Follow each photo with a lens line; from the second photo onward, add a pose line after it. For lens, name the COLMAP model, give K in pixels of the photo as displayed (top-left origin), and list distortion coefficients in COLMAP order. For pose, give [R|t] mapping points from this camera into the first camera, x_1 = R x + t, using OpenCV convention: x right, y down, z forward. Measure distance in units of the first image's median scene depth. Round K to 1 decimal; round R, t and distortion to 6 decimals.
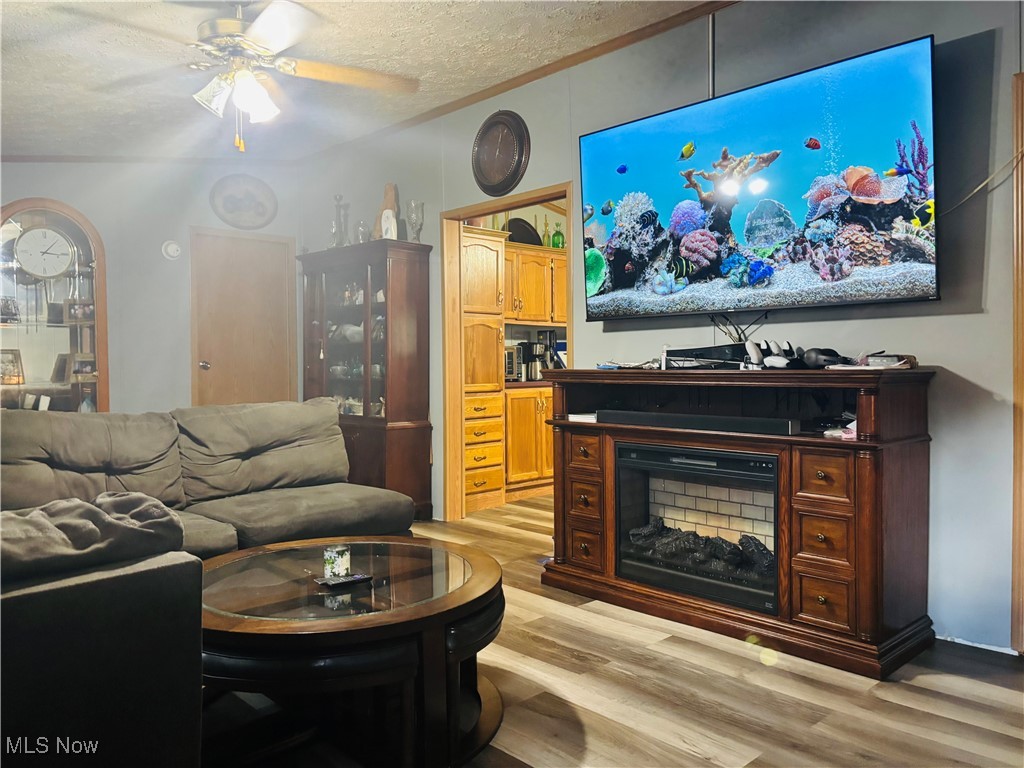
lens RADIAL K [[775.4, 0, 508.7], [0, 775.4, 393.7], [0, 0, 1]] dist [0.008928, 0.001215]
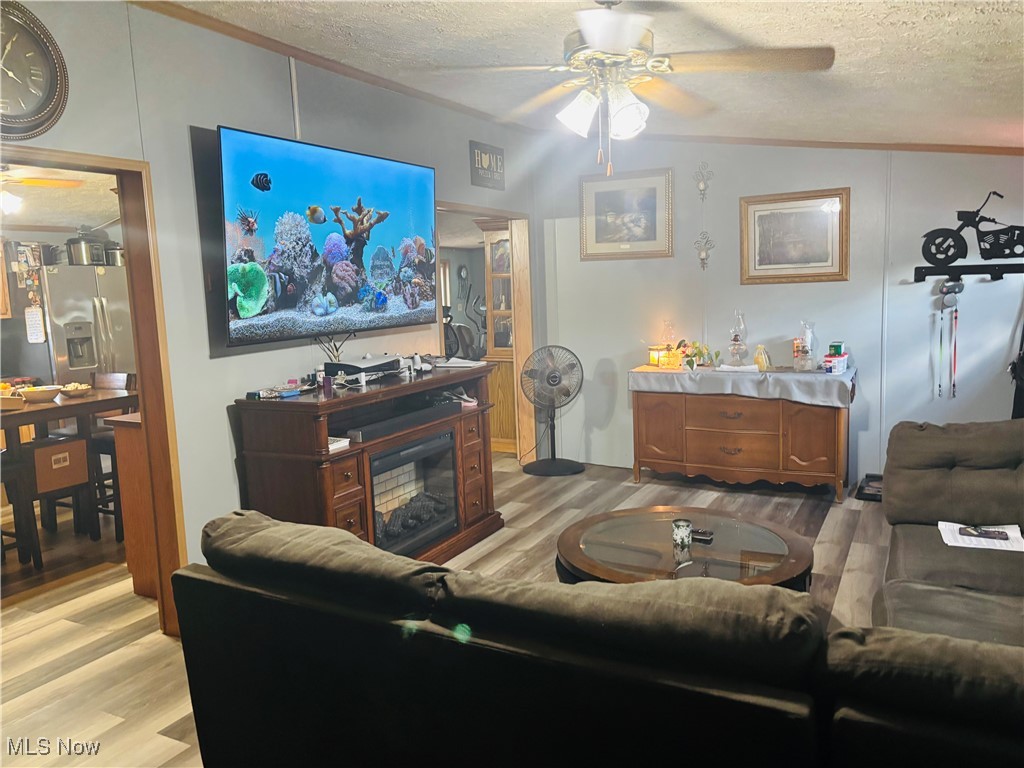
lens RADIAL K [[775.4, 0, 508.5], [0, 775.4, 374.9], [0, 0, 1]] dist [0.008928, 0.001215]
pose [[-0.317982, -0.092015, 0.943621, -0.929335], [0.075807, 0.989625, 0.122046, -0.163418], [-0.945061, 0.110341, -0.307707, 1.129907]]
